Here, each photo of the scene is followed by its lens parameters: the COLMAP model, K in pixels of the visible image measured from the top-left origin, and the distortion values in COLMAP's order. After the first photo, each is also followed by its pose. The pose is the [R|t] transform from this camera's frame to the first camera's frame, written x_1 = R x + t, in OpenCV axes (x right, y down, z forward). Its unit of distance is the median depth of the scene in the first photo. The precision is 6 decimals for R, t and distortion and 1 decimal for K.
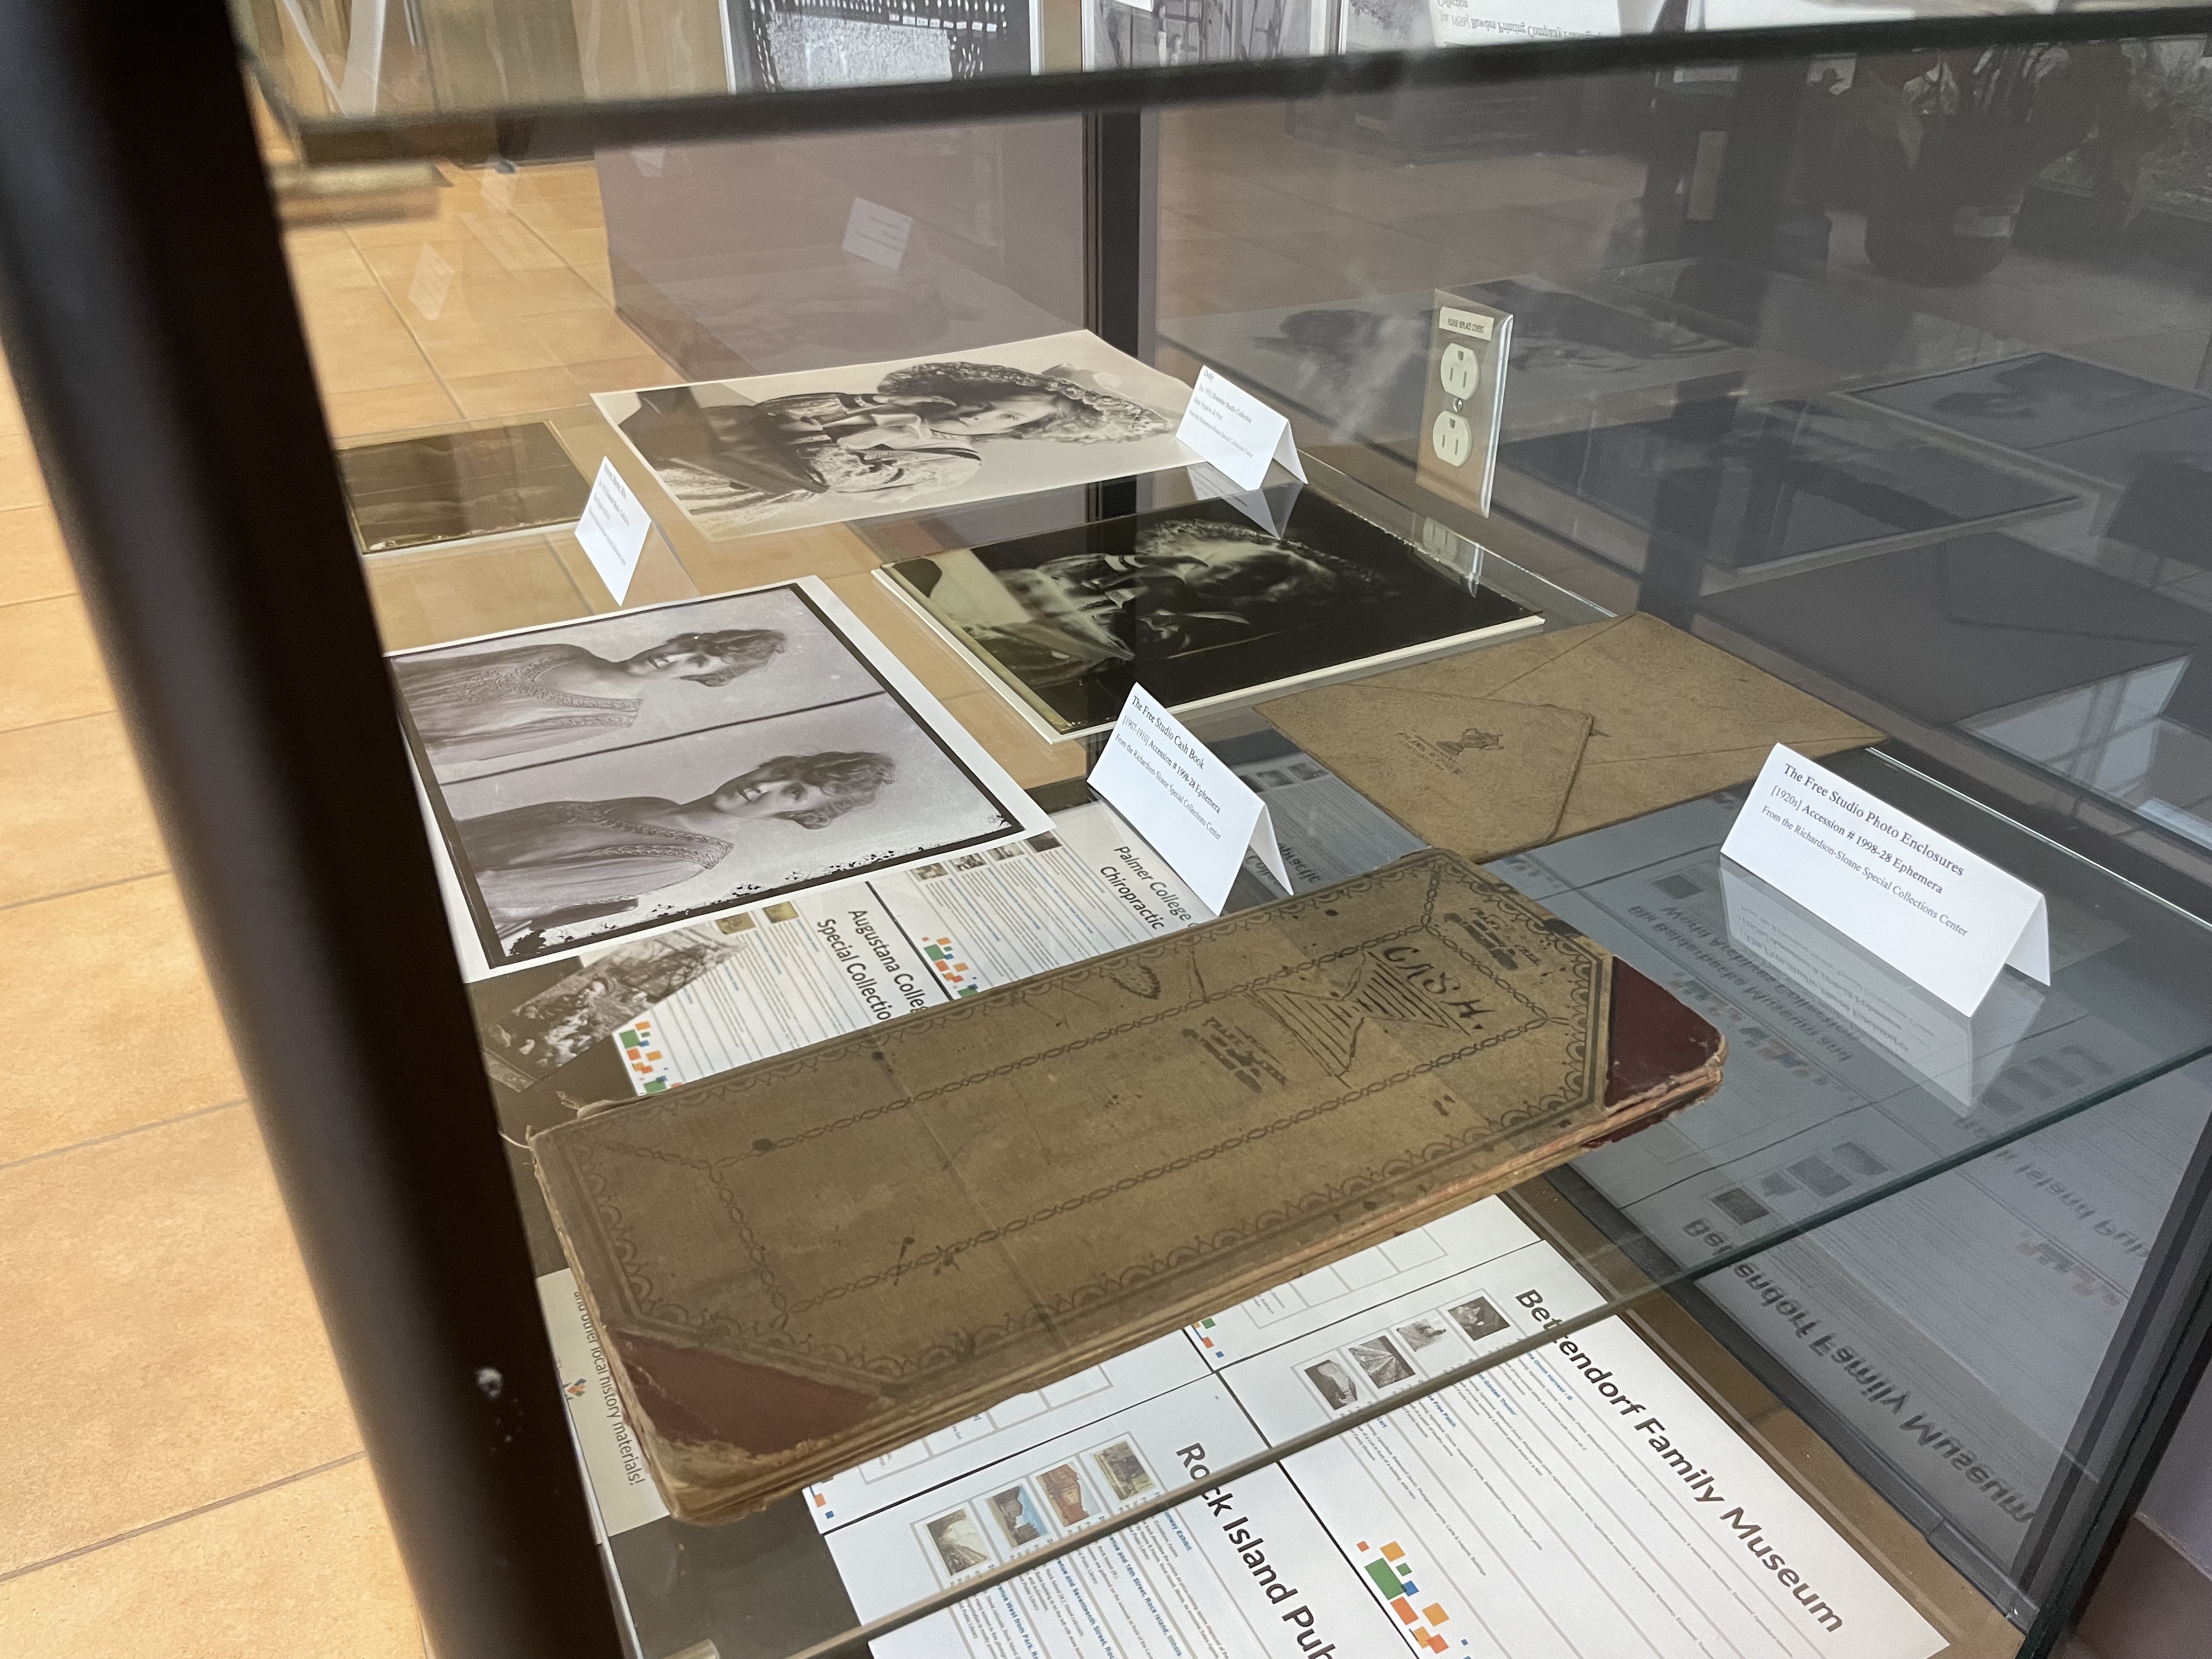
lens RADIAL K [[1688.8, 0, 1102.5], [0, 1688.8, 828.3], [0, 0, 1]] dist [0.075048, -0.094492]
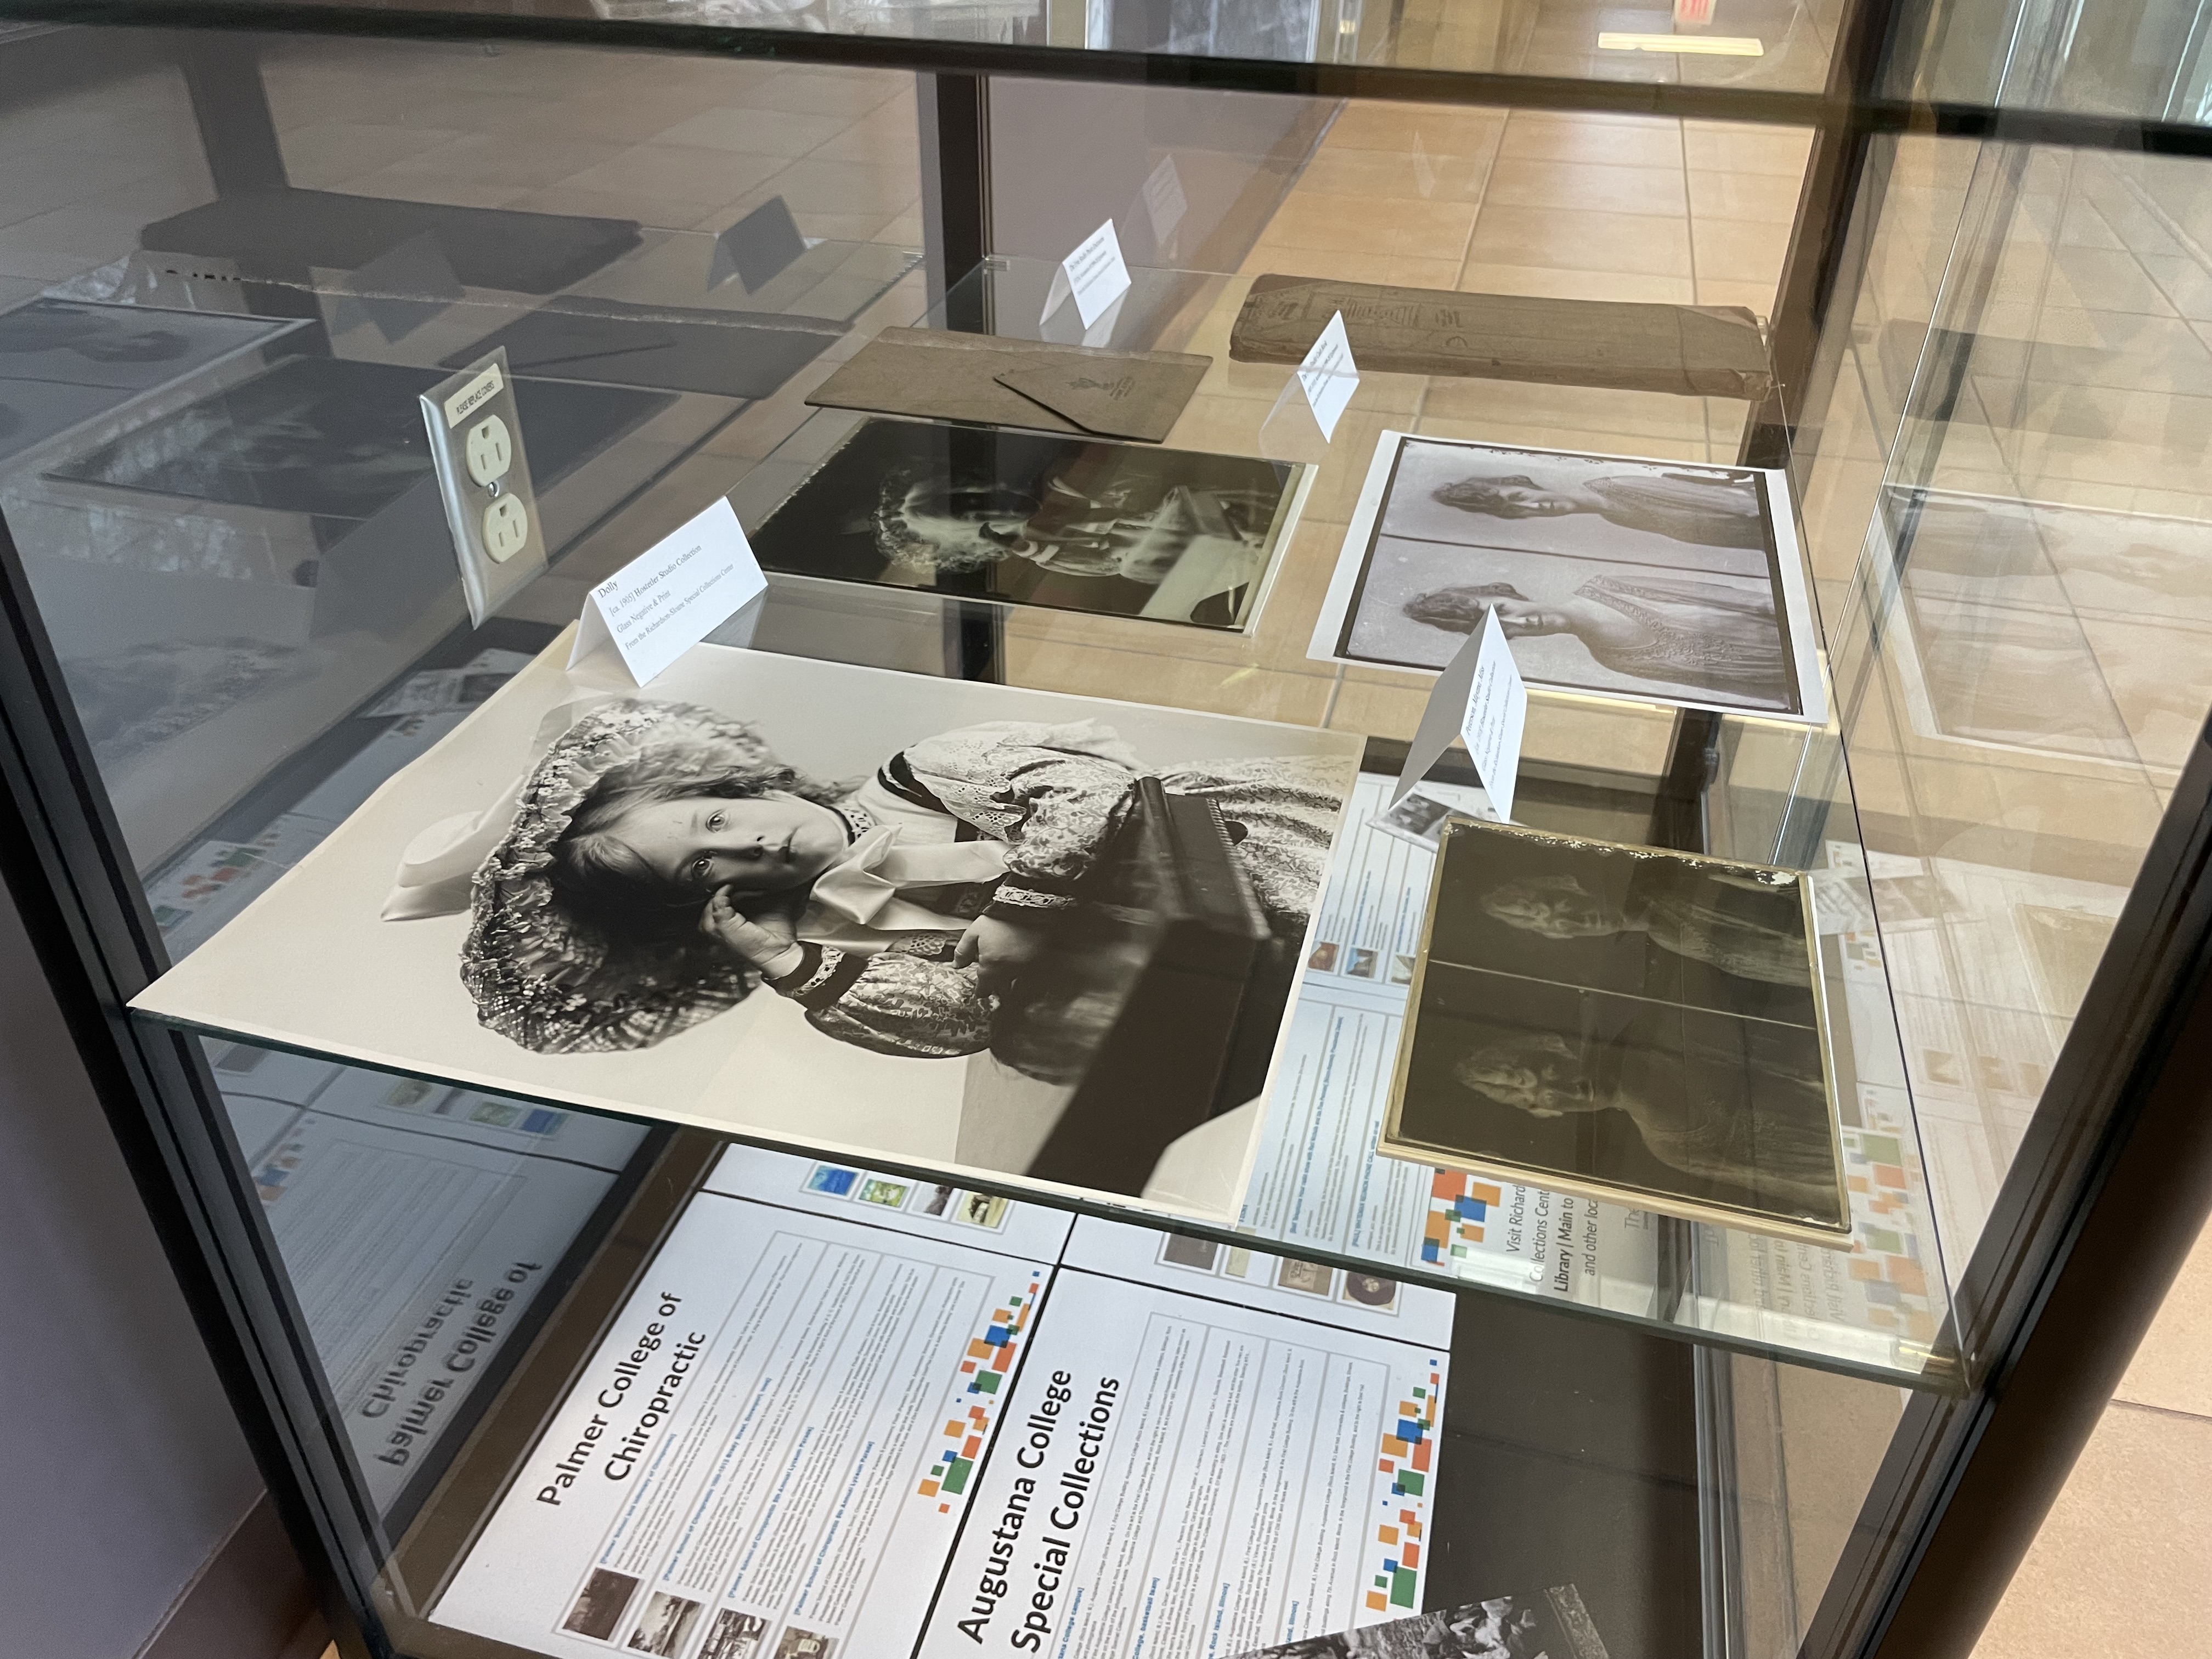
lens RADIAL K [[1688.8, 0, 1093.0], [0, 1688.8, 841.3], [0, 0, 1]] dist [0.075048, -0.094492]
pose [[-0.743075, -0.383444, 0.548462, -0.521546], [0.339358, 0.490466, 0.802670, -0.727410], [-0.576781, 0.782569, -0.234328, 1.158727]]
